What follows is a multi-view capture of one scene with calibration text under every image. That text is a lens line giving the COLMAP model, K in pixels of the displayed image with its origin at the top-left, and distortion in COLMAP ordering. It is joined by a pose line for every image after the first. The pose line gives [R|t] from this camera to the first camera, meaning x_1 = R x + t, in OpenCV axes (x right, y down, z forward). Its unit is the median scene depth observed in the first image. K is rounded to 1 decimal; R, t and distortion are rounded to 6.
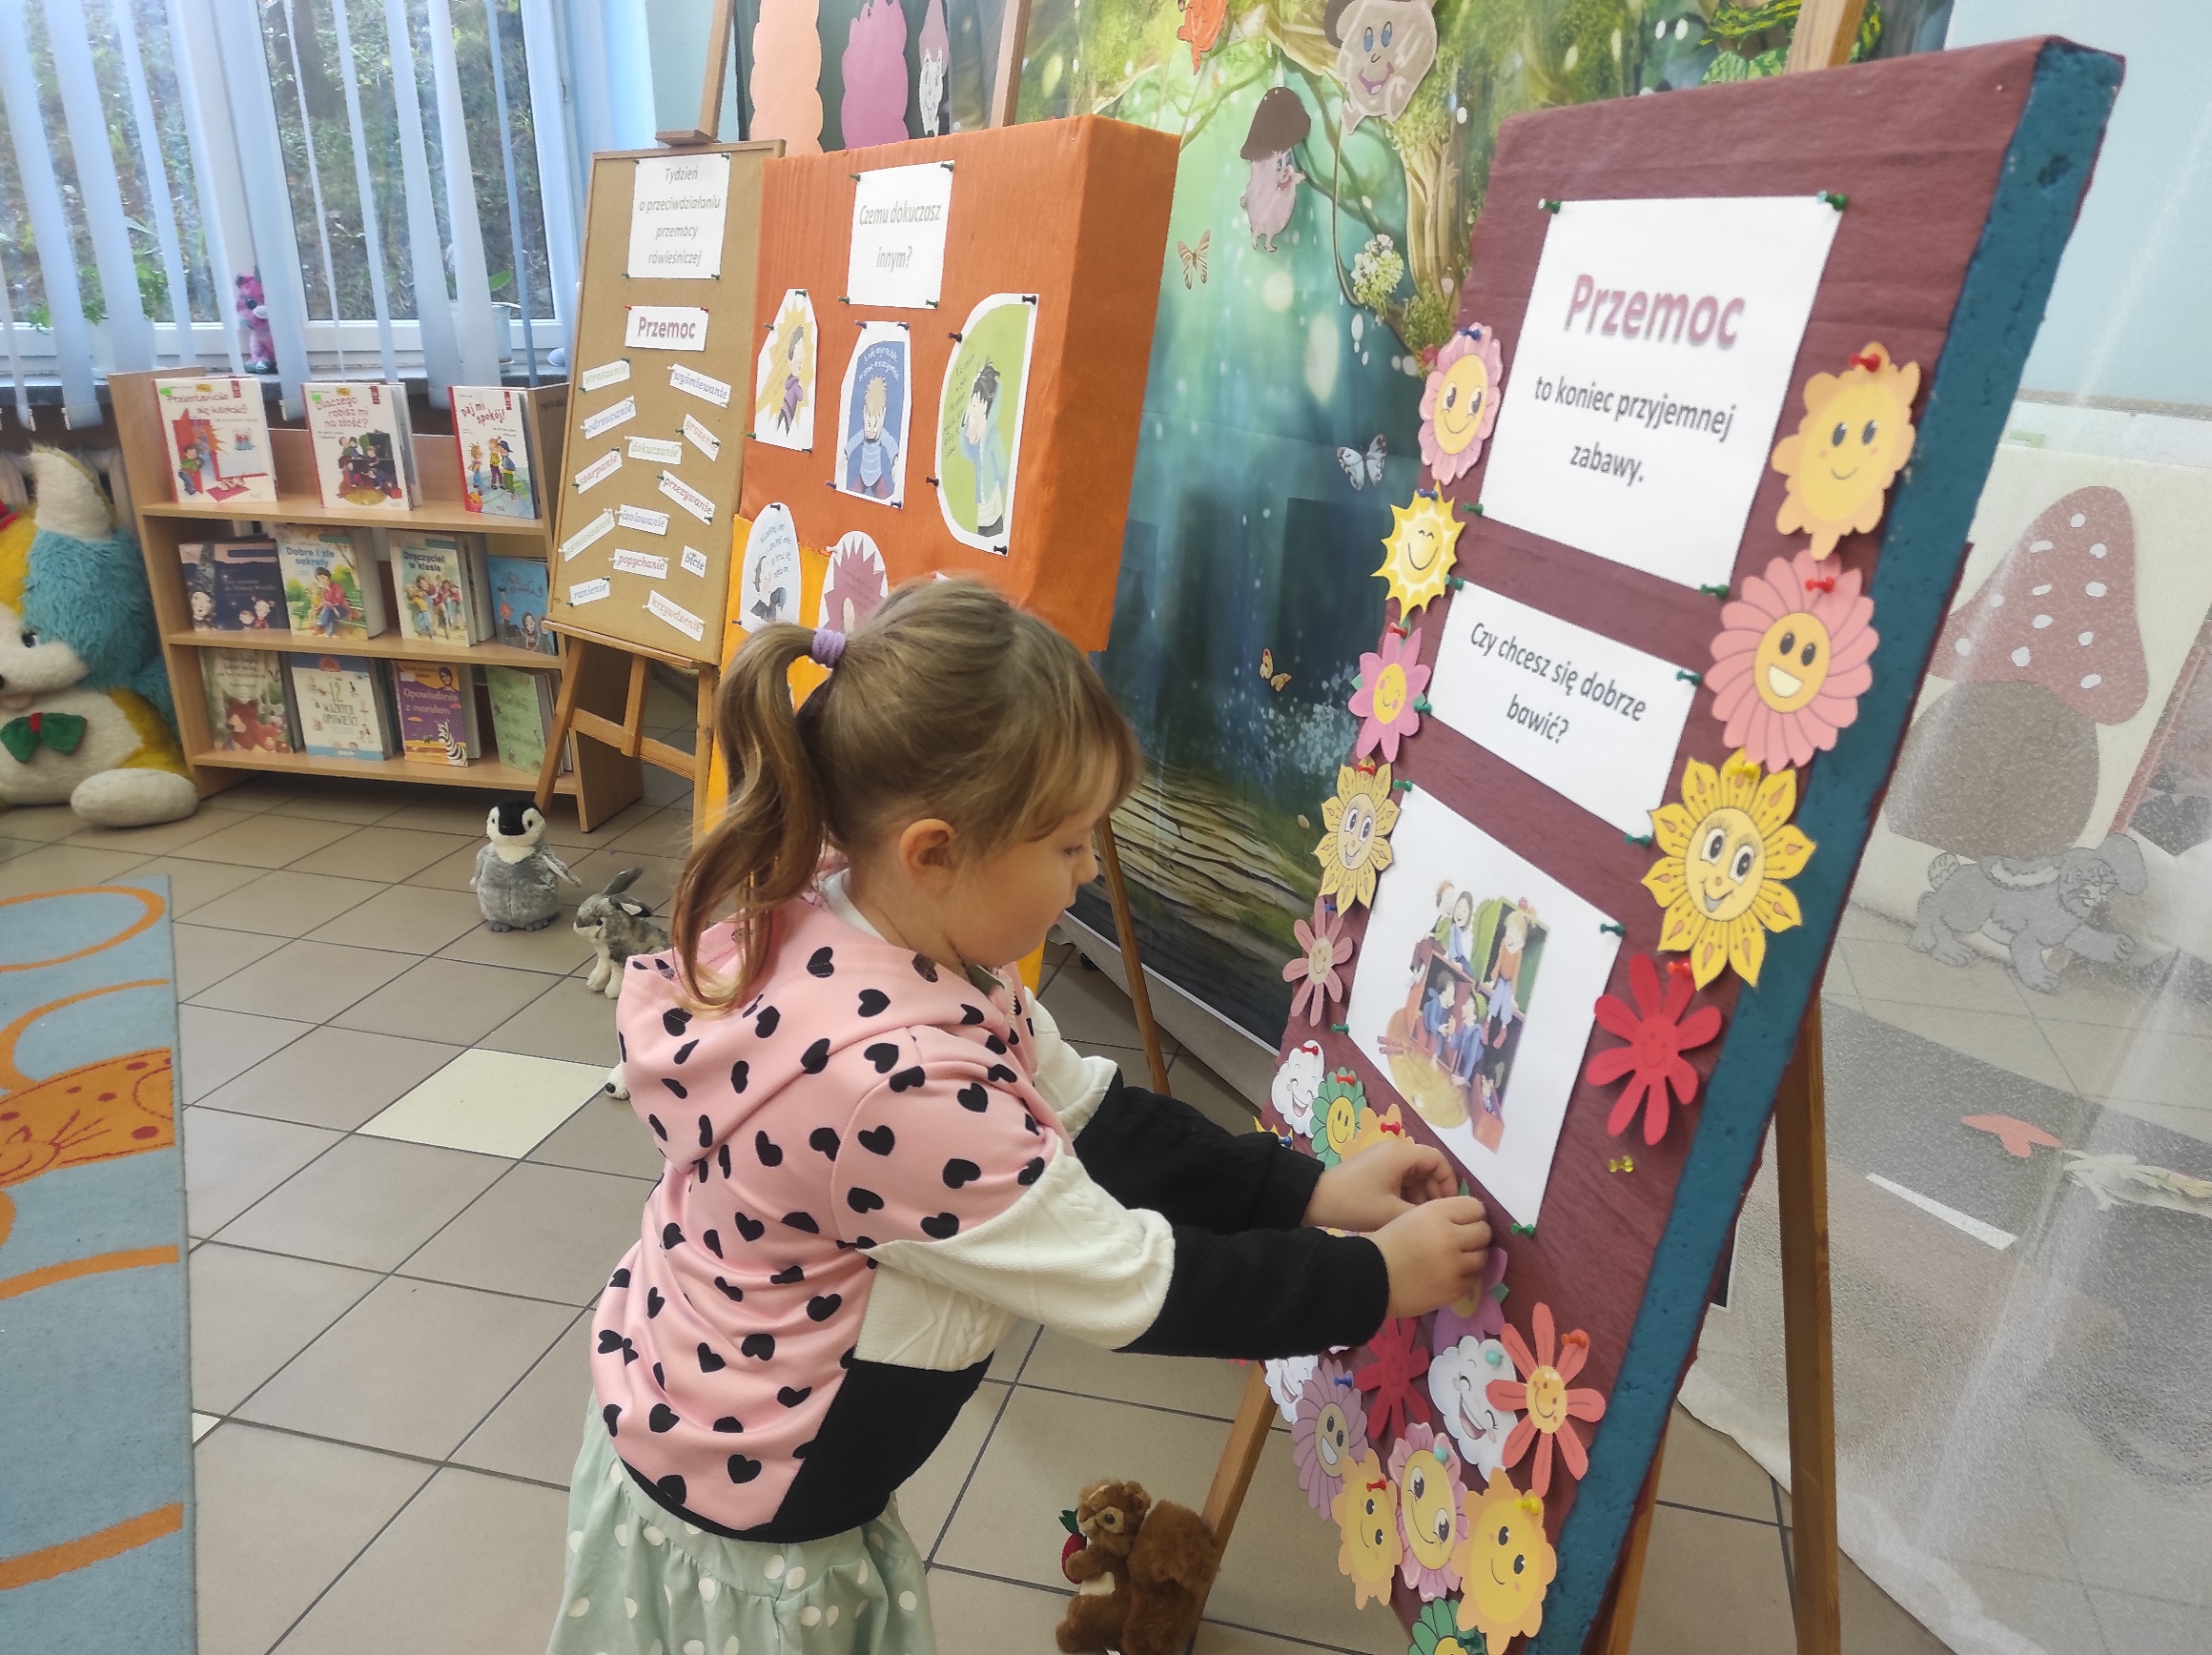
lens RADIAL K [[1619.3, 0, 1129.5], [0, 1619.3, 834.1], [0, 0, 1]] dist [0.075827, -0.085341]
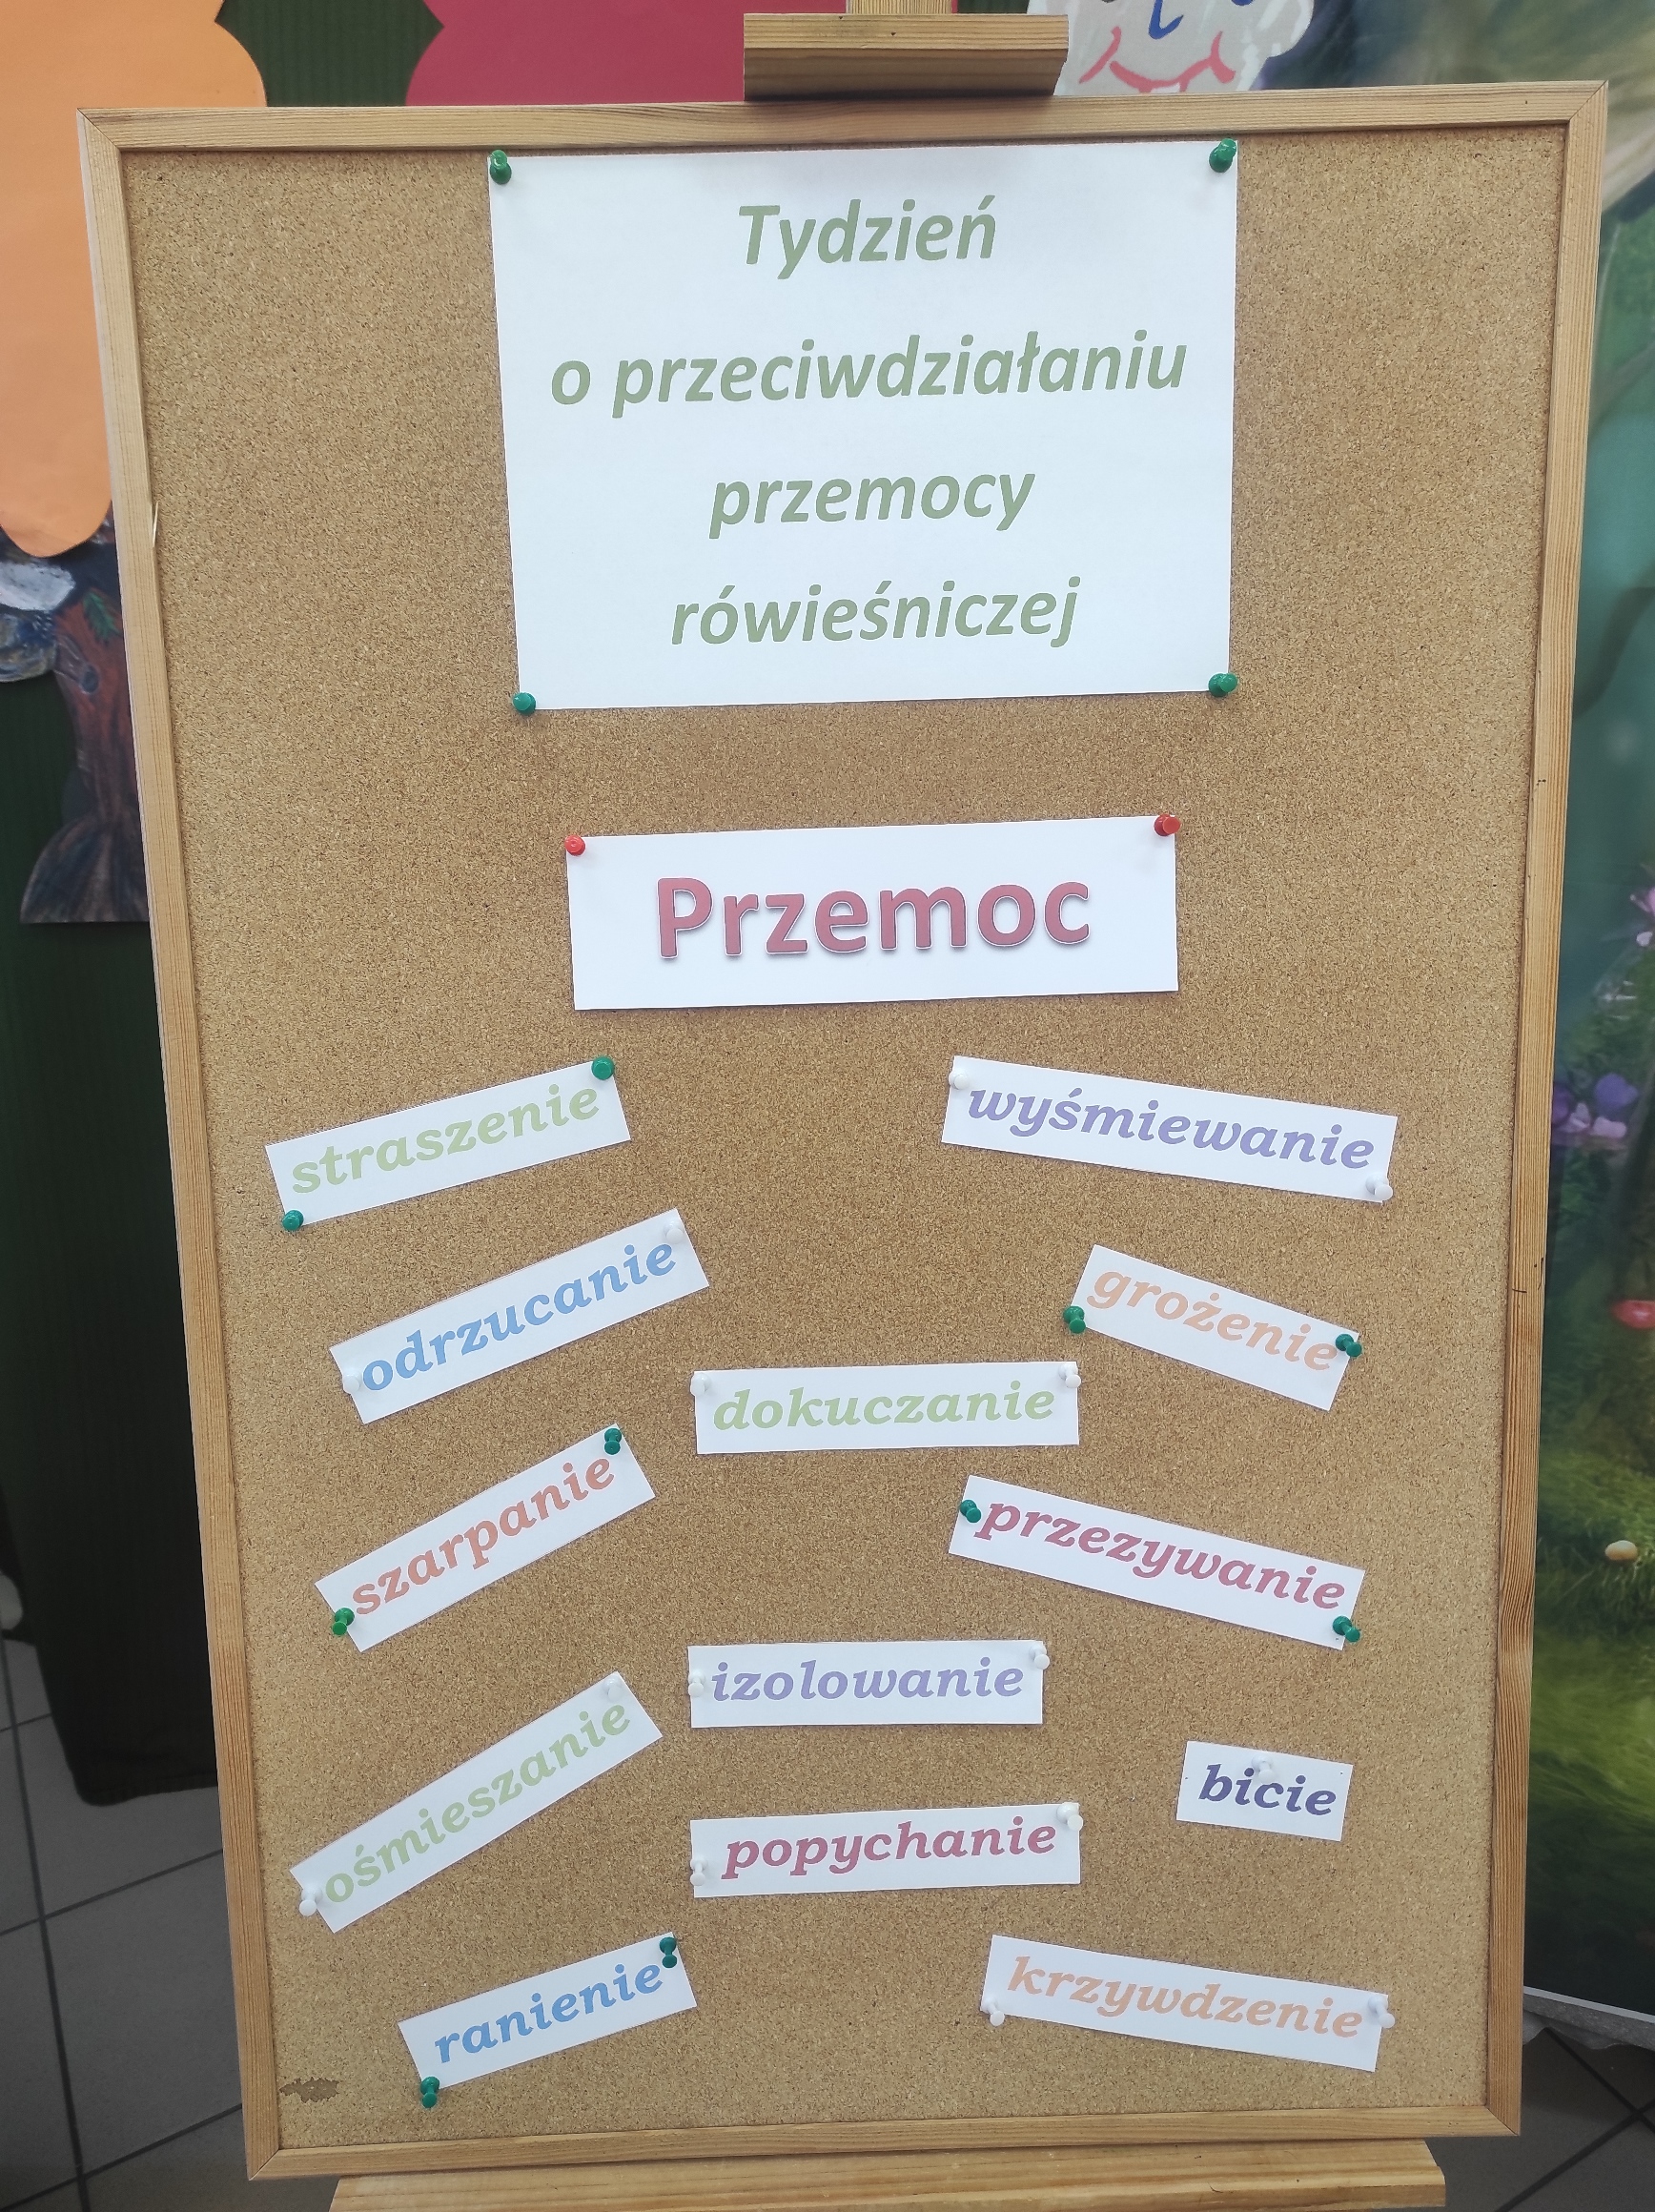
lens RADIAL K [[1619.3, 0, 819.9], [0, 1619.3, 1116.8], [0, 0, 1]] dist [0.075827, -0.085341]
pose [[0.721013, -0.269966, 0.638168, -0.418322], [0.247871, 0.960527, 0.126285, -0.294246], [-0.647070, 0.067130, 0.759469, 0.781747]]
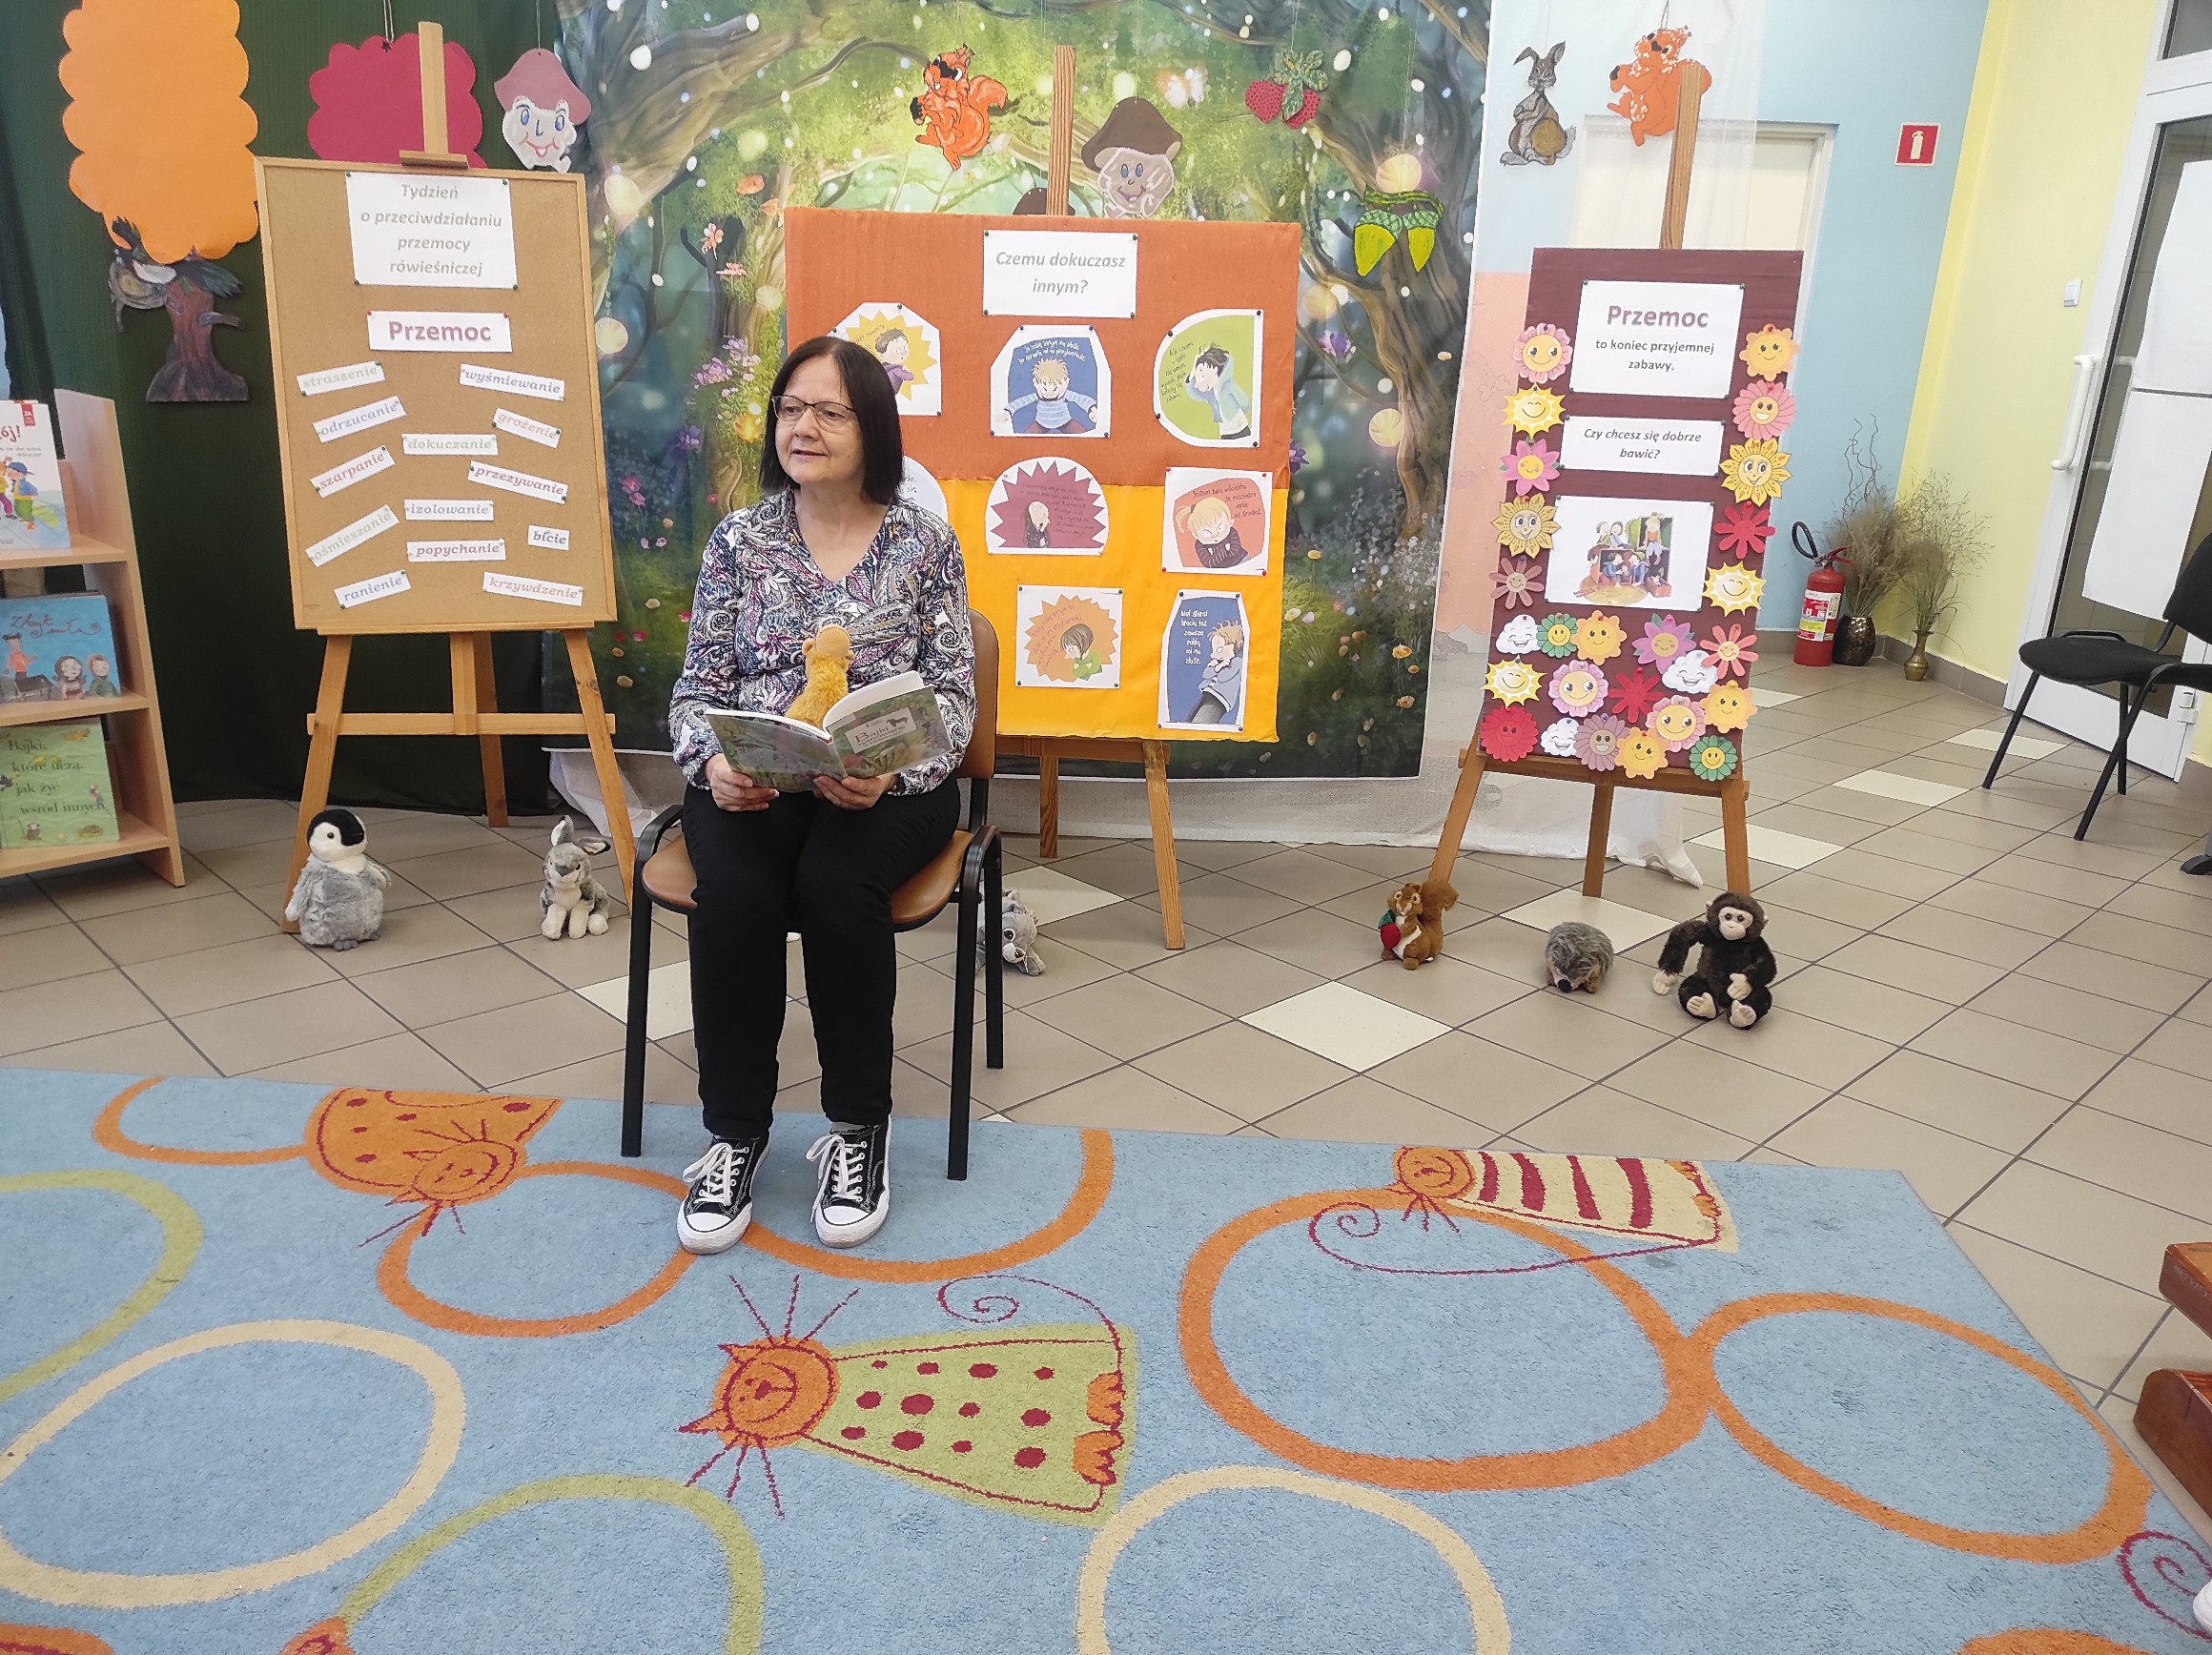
lens RADIAL K [[1619.3, 0, 1129.5], [0, 1619.3, 834.1], [0, 0, 1]] dist [0.075827, -0.085341]
pose [[0.513823, -0.249247, 0.820891, -0.963753], [0.260961, 0.956931, 0.127209, -0.009559], [-0.817243, 0.148858, 0.556737, 0.067189]]
